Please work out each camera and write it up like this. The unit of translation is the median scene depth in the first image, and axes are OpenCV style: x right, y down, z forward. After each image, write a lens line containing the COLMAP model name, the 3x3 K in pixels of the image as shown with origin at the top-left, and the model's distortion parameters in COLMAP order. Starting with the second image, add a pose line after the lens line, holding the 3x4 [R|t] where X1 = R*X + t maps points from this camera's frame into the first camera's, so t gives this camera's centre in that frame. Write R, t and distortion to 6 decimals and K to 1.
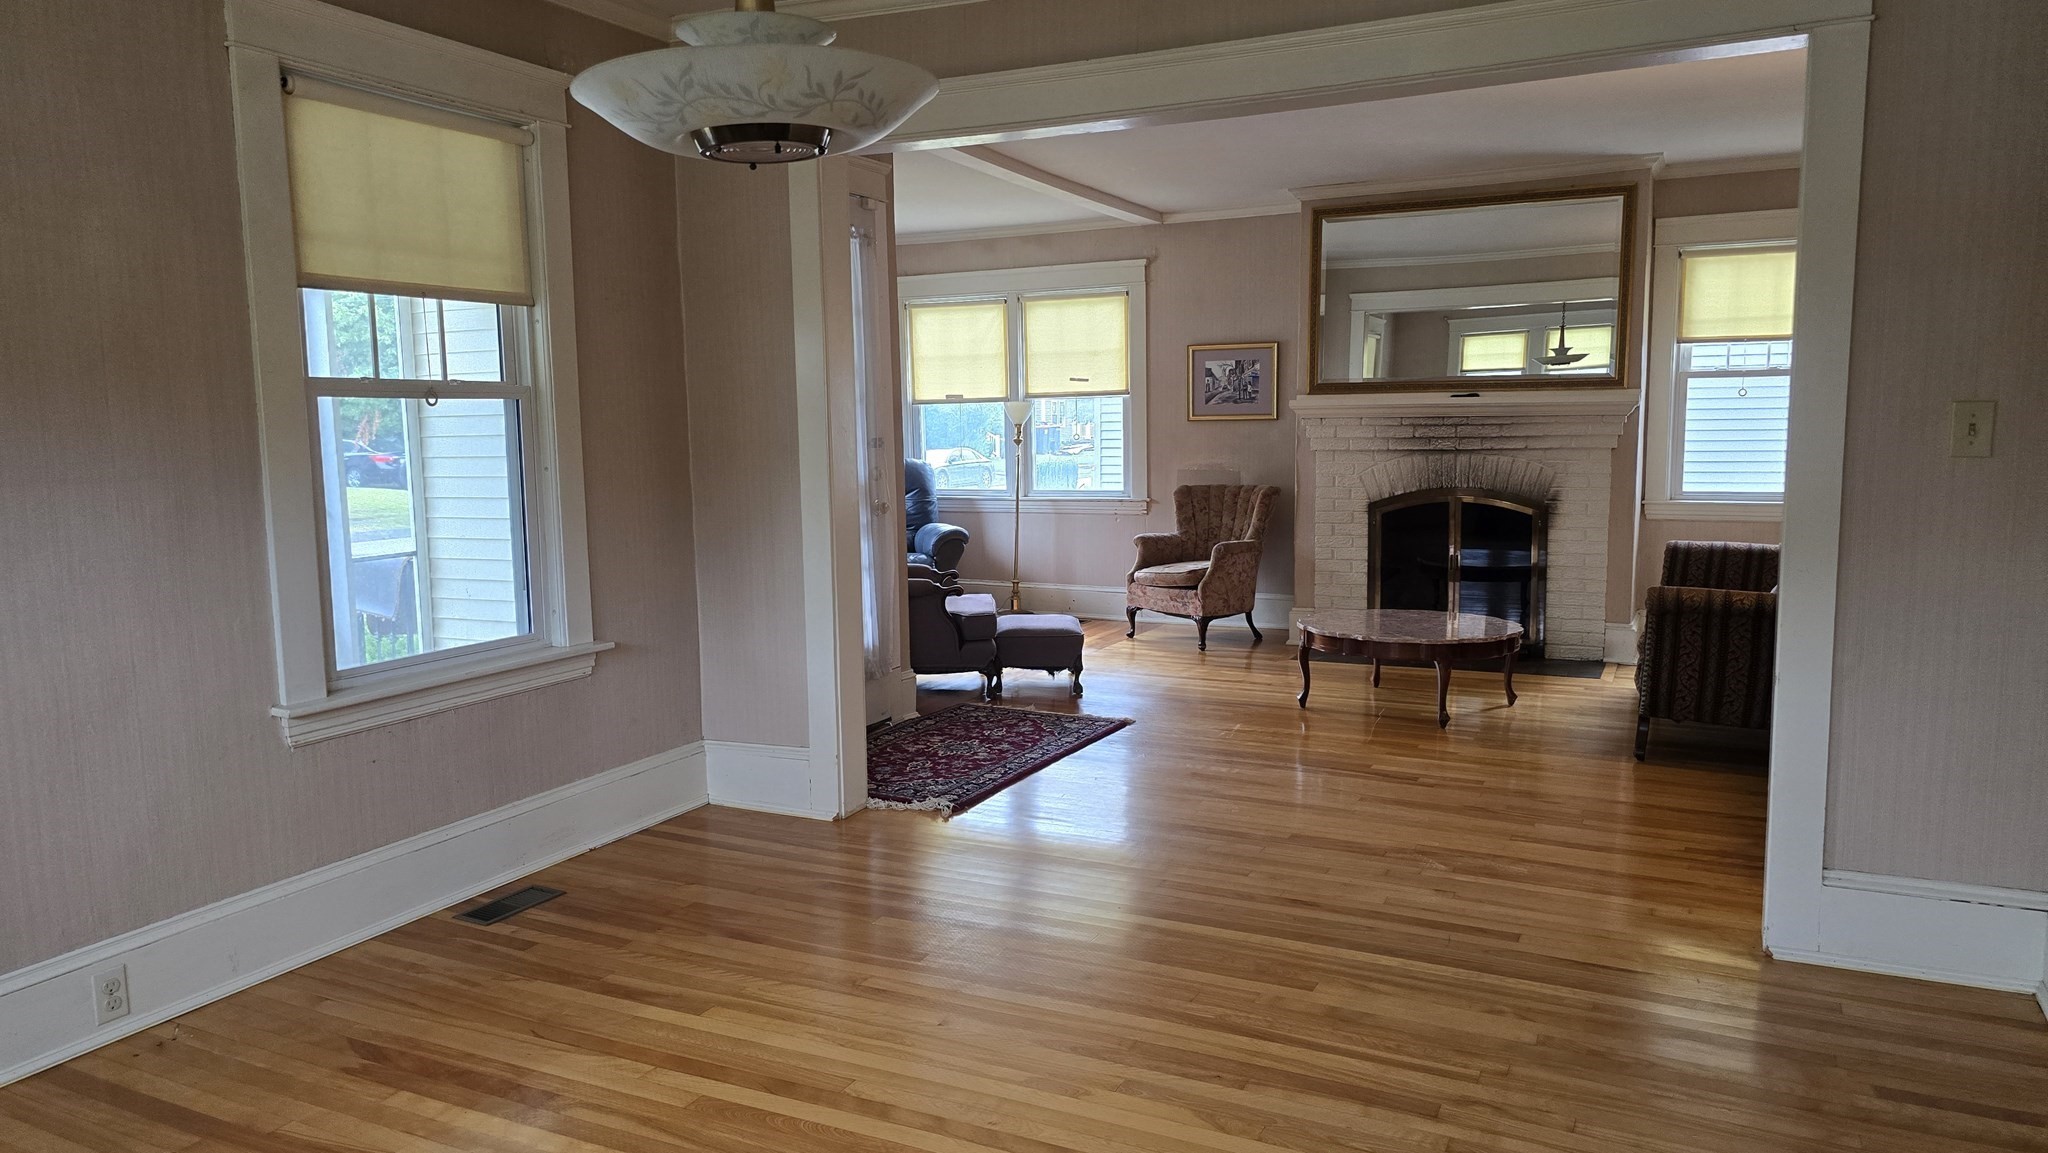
lens RADIAL K [[1369.2, 0, 1021.9], [0, 1369.2, 560.7], [0, 0, 1]] dist [0.030427, -0.030324]
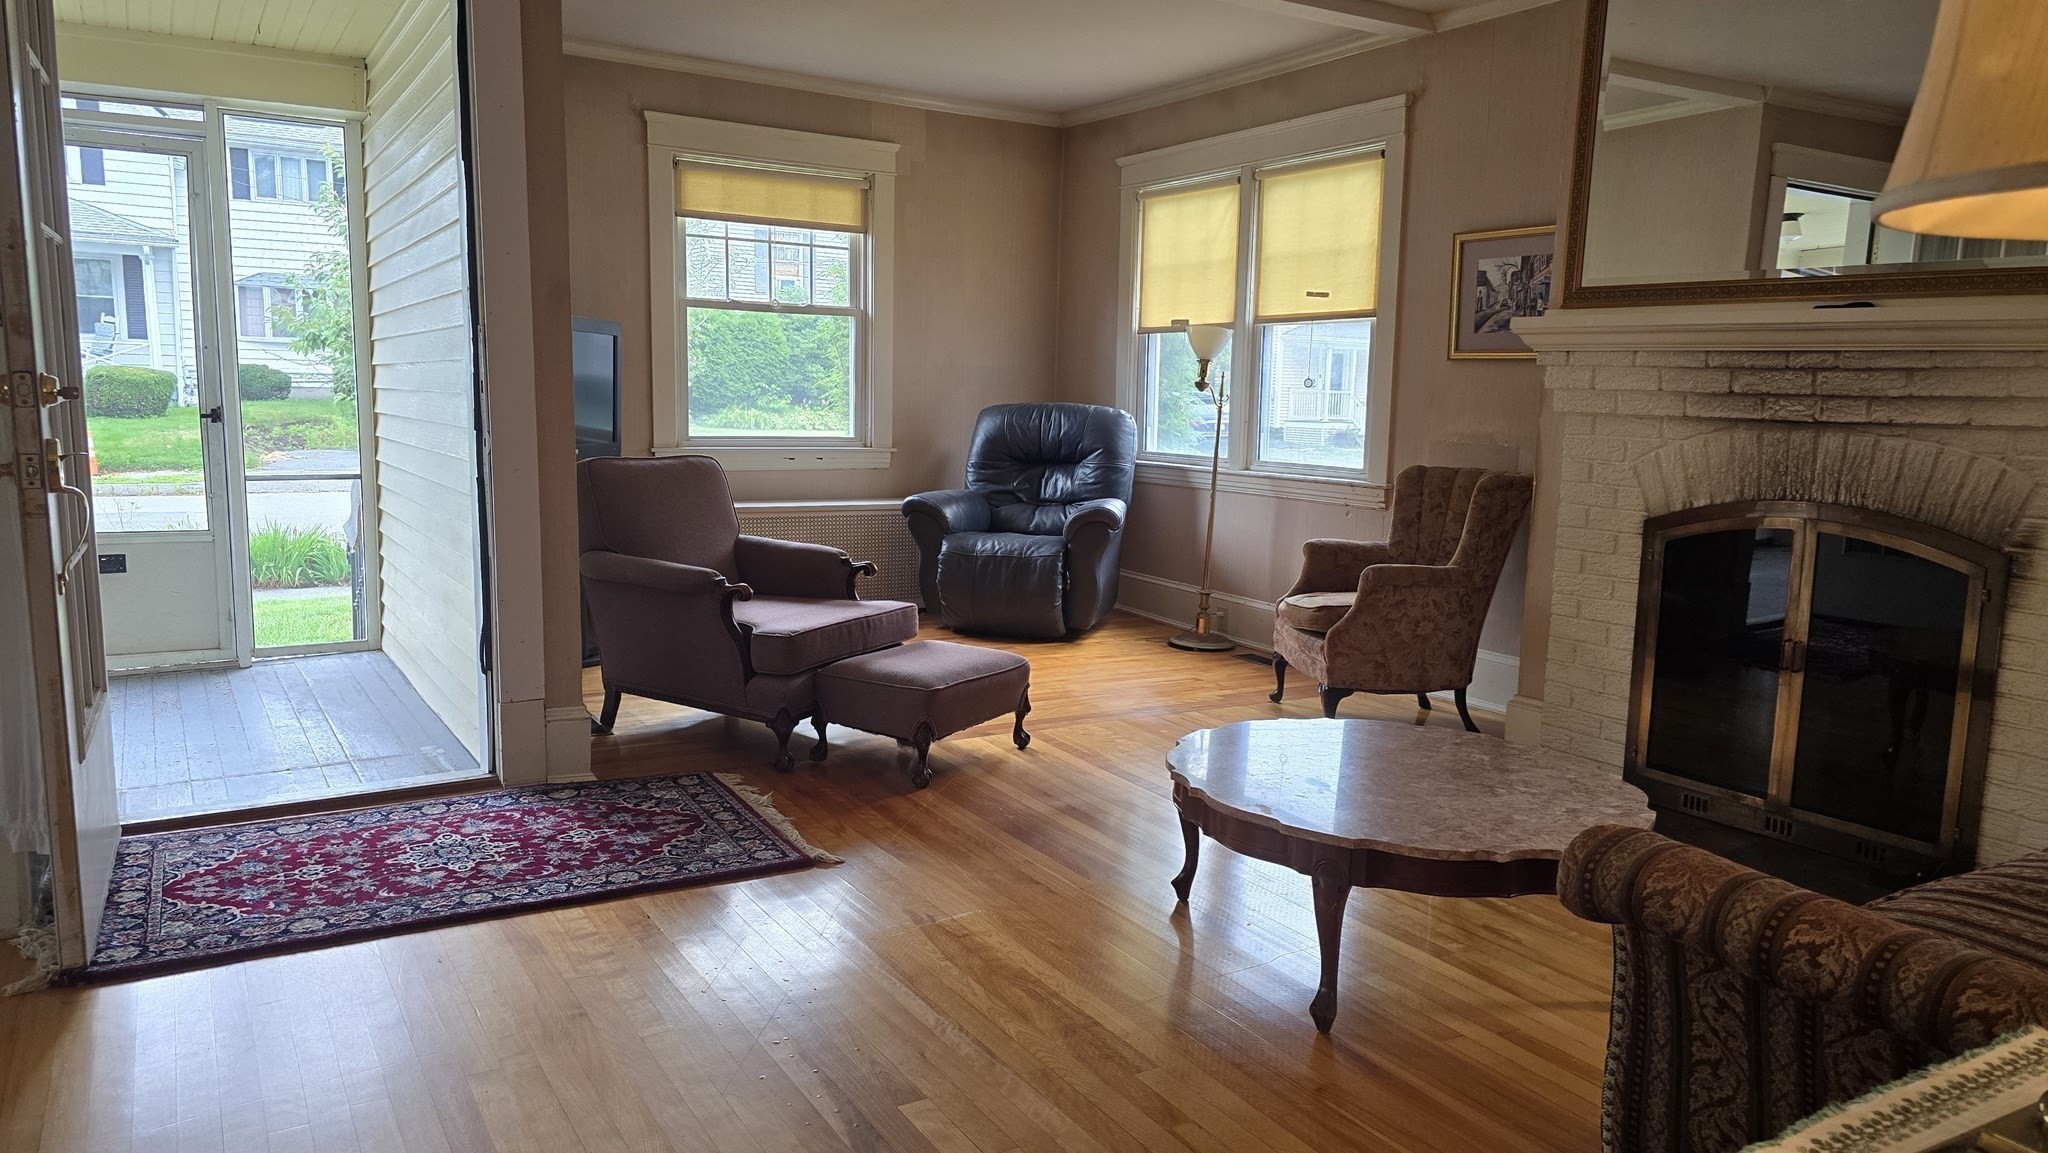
lens RADIAL K [[1369.2, 0, 1029.5], [0, 1369.2, 574.2], [0, 0, 1]] dist [0.030427, -0.030324]
pose [[0.847582, 0.109441, -0.519257, 0.333999], [-0.092568, 0.993992, 0.058400, -0.030416], [0.522528, -0.001432, 0.852621, 0.443098]]
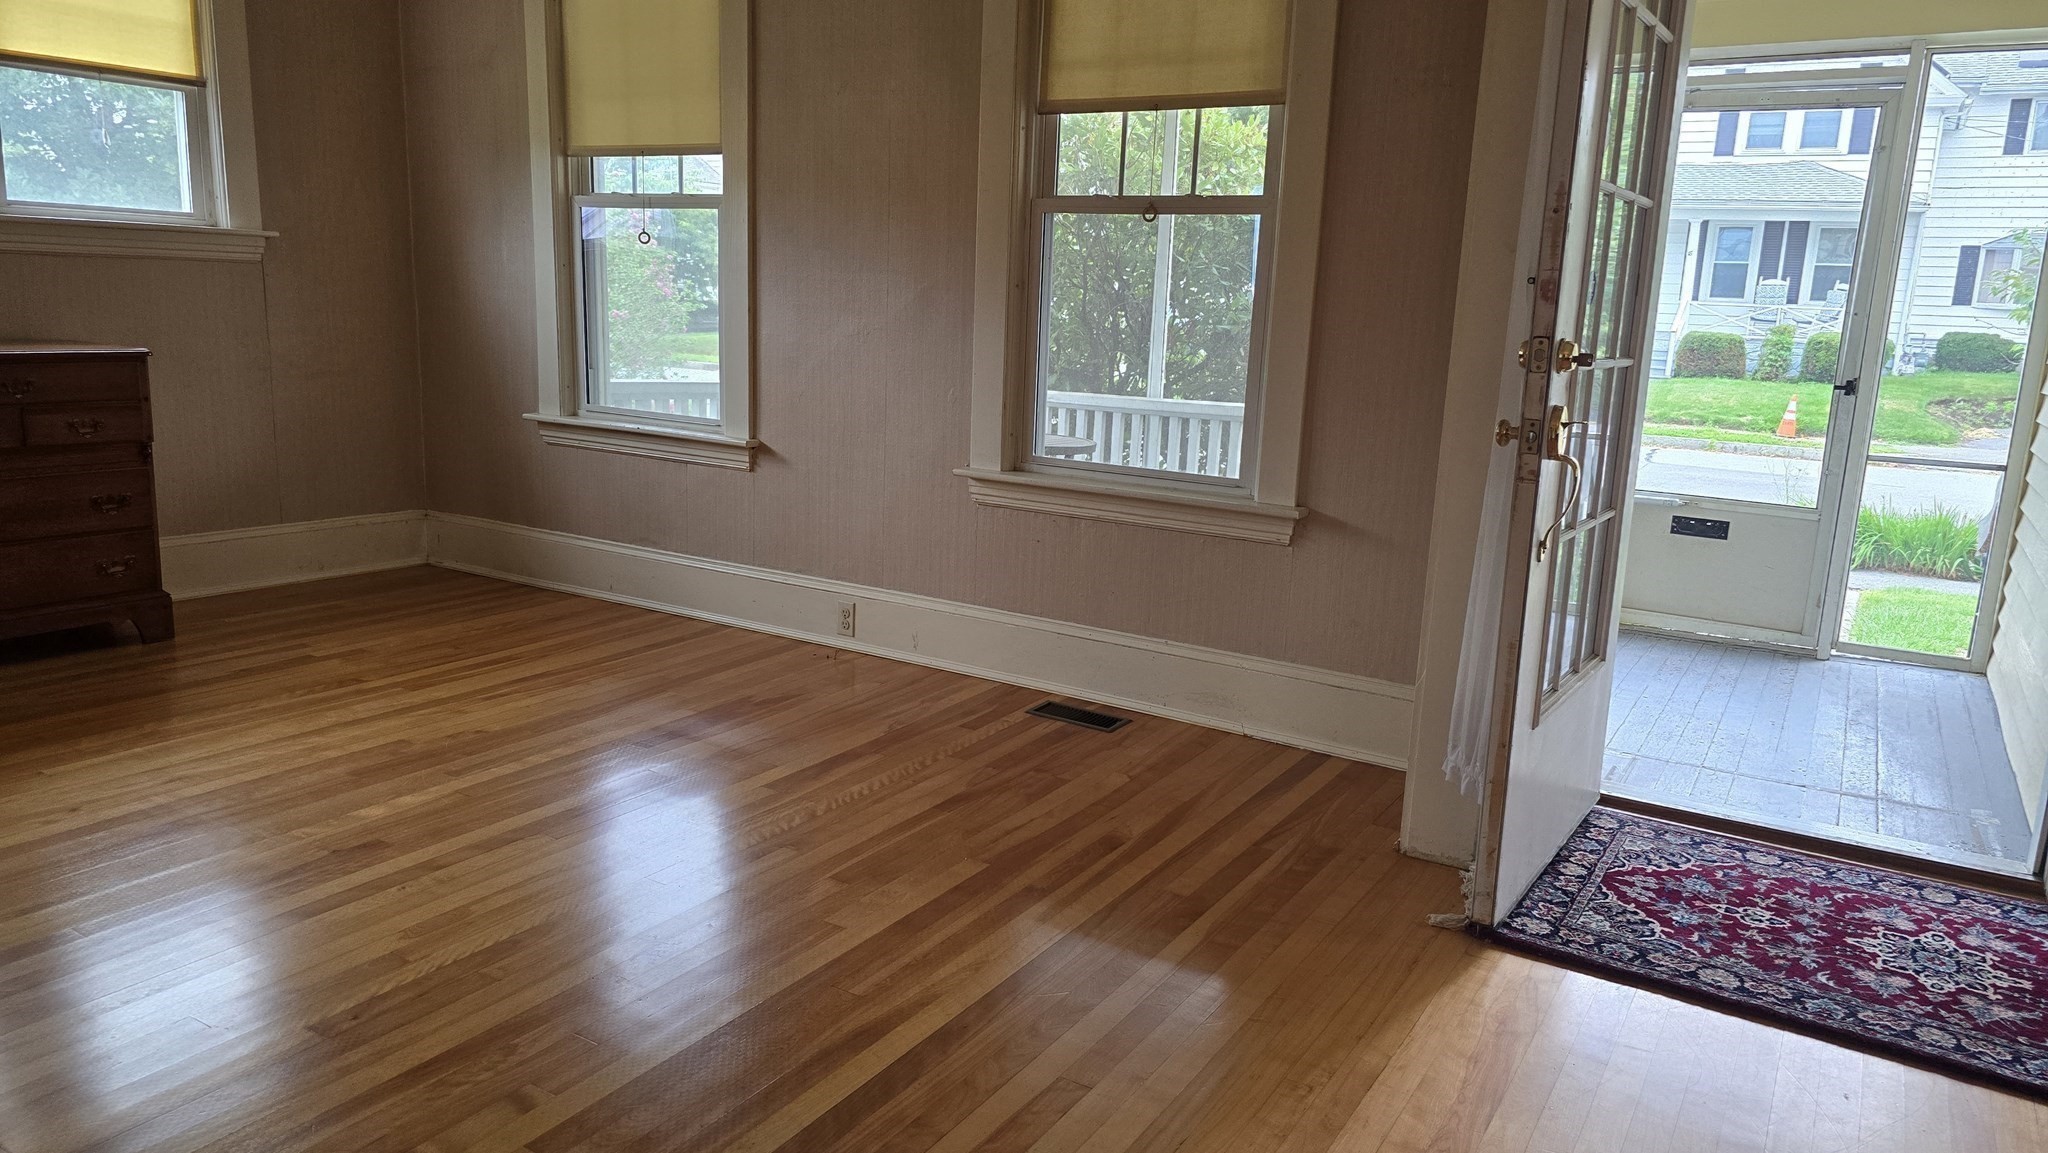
lens RADIAL K [[1369.2, 0, 1036.2], [0, 1369.2, 568.3], [0, 0, 1]] dist [0.030427, -0.030324]
pose [[-0.098941, 0.208227, -0.973063, 0.297883], [-0.143607, 0.964637, 0.221026, -0.038245], [0.984676, 0.161607, -0.065540, 0.505709]]
